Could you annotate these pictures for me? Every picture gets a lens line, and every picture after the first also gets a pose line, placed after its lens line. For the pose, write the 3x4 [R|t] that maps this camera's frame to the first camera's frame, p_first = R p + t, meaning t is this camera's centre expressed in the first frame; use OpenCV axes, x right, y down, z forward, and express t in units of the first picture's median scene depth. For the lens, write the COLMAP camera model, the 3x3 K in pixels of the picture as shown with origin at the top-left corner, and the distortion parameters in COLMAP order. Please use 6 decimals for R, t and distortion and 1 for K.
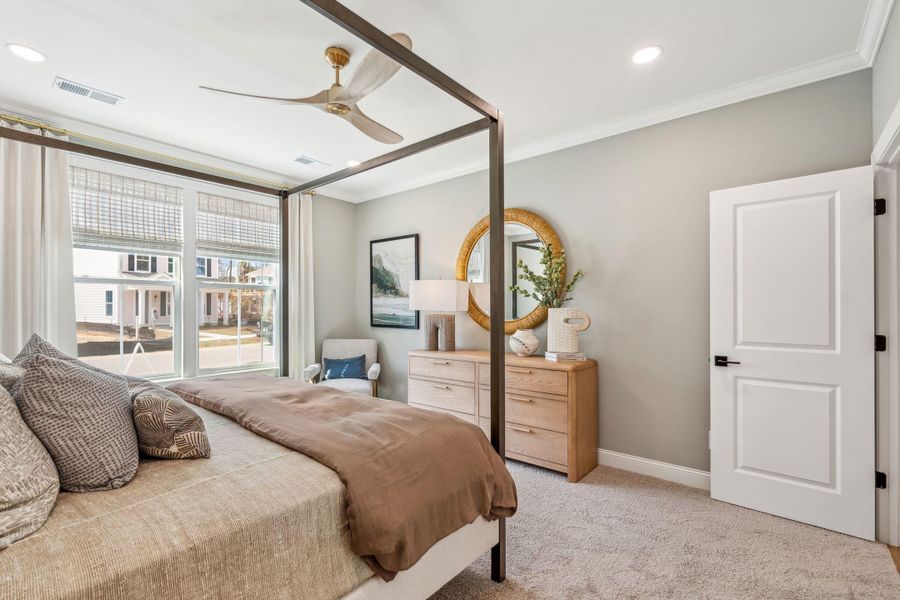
lens RADIAL K [[413.0, 0, 447.5], [0, 413.0, 297.7], [0, 0, 1]] dist [-0.000517, 0.000092]
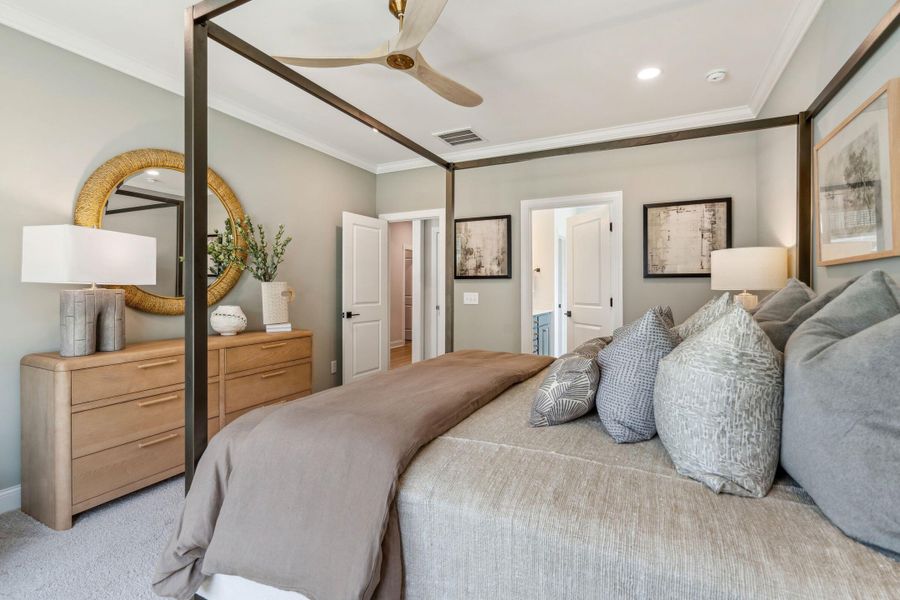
lens RADIAL K [[413.0, 0, 447.5], [0, 413.0, 297.7], [0, 0, 1]] dist [-0.000517, 0.000092]
pose [[-0.217982, -0.024972, 0.975633, -1.032309], [-0.019659, 0.999582, 0.021193, 0.038157], [-0.975755, -0.014561, -0.218382, 0.947519]]
